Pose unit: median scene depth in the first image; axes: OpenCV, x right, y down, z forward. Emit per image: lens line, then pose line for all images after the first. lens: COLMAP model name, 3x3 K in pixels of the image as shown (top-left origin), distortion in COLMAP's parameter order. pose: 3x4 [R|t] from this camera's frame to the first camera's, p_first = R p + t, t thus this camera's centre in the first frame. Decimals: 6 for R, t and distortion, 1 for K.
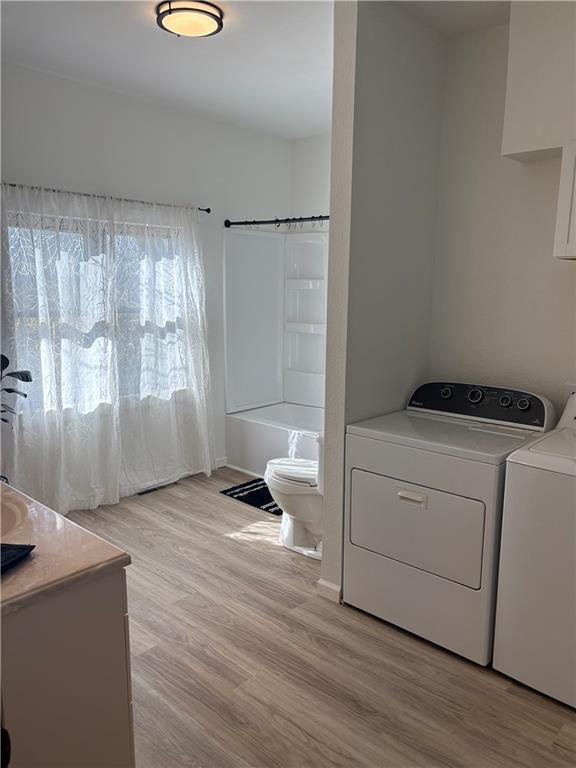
lens RADIAL K [[583.1, 0, 291.2], [0, 583.1, 385.1], [0, 0, 1]] dist [0.048654, -0.045720]
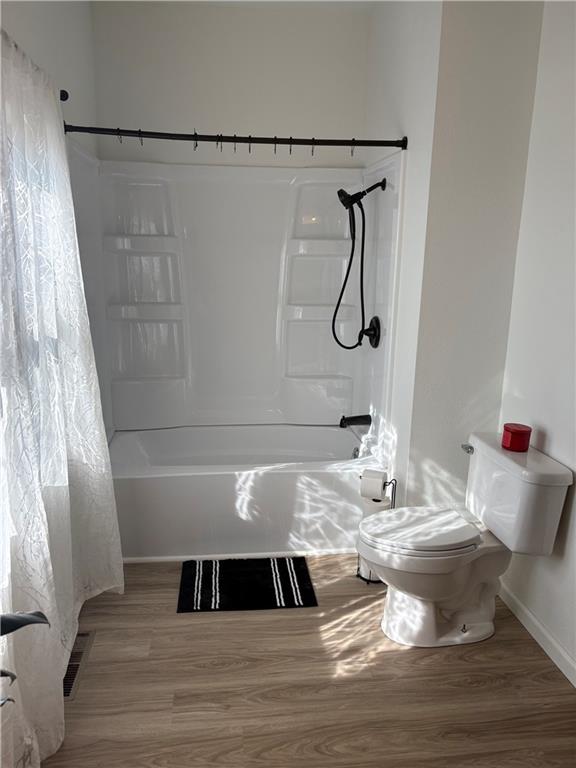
lens RADIAL K [[583.1, 0, 289.8], [0, 583.1, 381.8], [0, 0, 1]] dist [0.048654, -0.045720]
pose [[0.639294, -0.165371, 0.750970, -0.487862], [0.116656, 0.986155, 0.117853, -0.102457], [-0.760062, 0.012262, 0.649734, 0.588588]]
